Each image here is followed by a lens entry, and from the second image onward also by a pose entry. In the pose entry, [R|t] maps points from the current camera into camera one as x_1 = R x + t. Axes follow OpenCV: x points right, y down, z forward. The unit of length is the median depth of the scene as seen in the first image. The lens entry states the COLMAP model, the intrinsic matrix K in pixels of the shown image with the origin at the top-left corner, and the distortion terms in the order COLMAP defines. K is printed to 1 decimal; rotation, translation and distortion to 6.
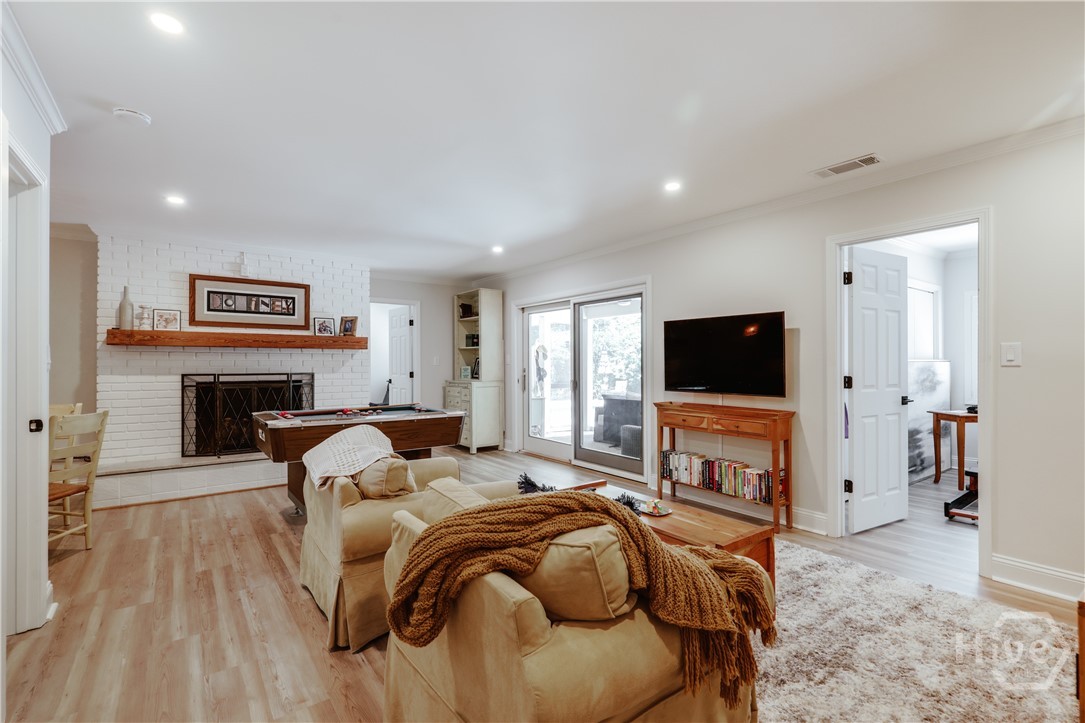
lens RADIAL K [[507.1, 0, 540.6], [0, 507.1, 363.1], [0, 0, 1]] dist [0.010437, 0.000088]
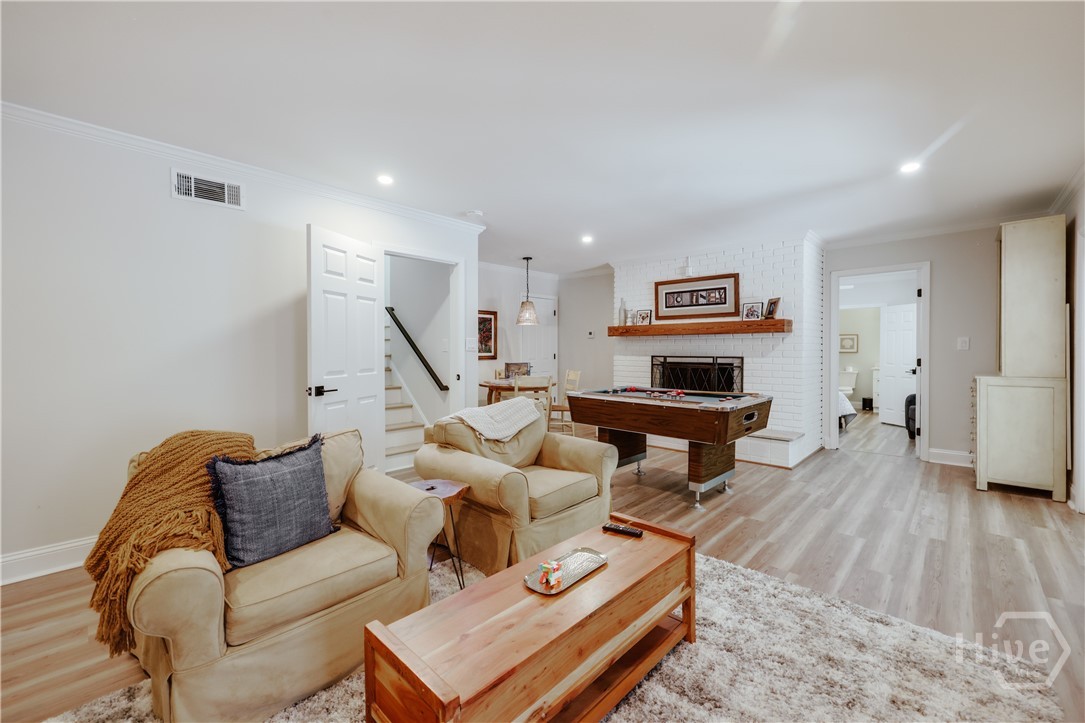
lens RADIAL K [[439.4, 0, 536.3], [0, 439.4, 349.9], [0, 0, 1]] dist [0.004697, 0.000210]
pose [[0.177145, 0.005342, -0.984170, 0.389830], [0.005053, 0.999967, 0.006337, -0.002865], [0.984172, -0.006095, 0.177112, 0.450231]]
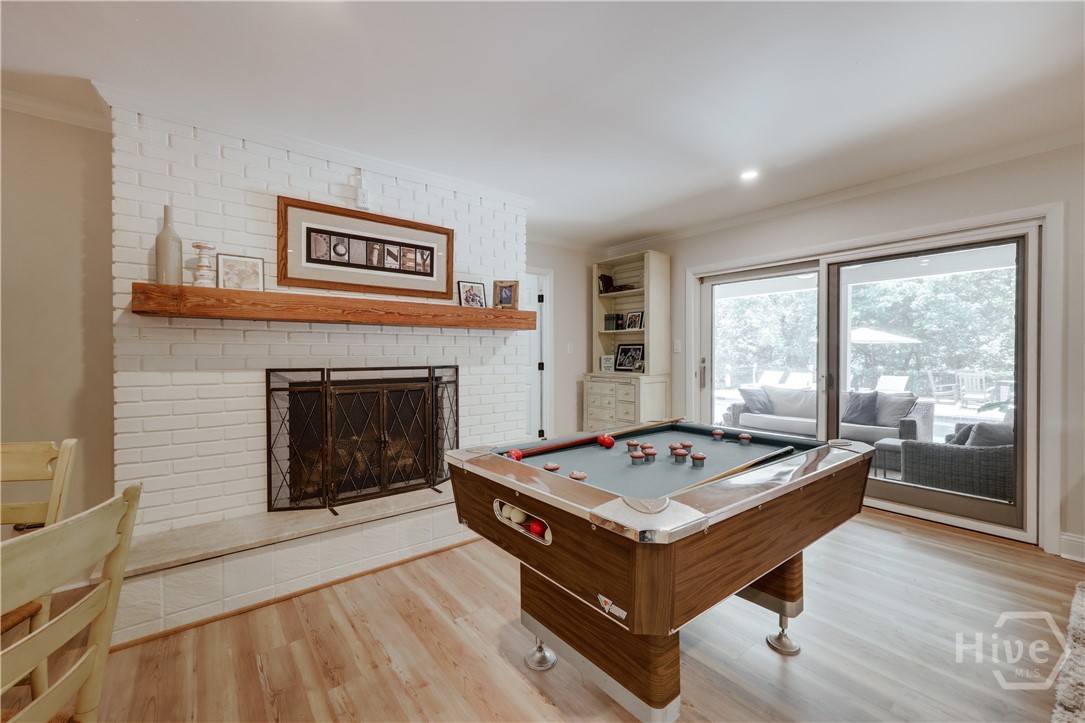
lens RADIAL K [[439.4, 0, 539.7], [0, 439.4, 359.0], [0, 0, 1]] dist [0.004697, 0.000210]
pose [[0.999111, -0.001676, 0.042115, -0.388667], [0.001101, 0.999906, 0.013672, 0.003671], [-0.042134, -0.013614, 0.999019, 0.456828]]
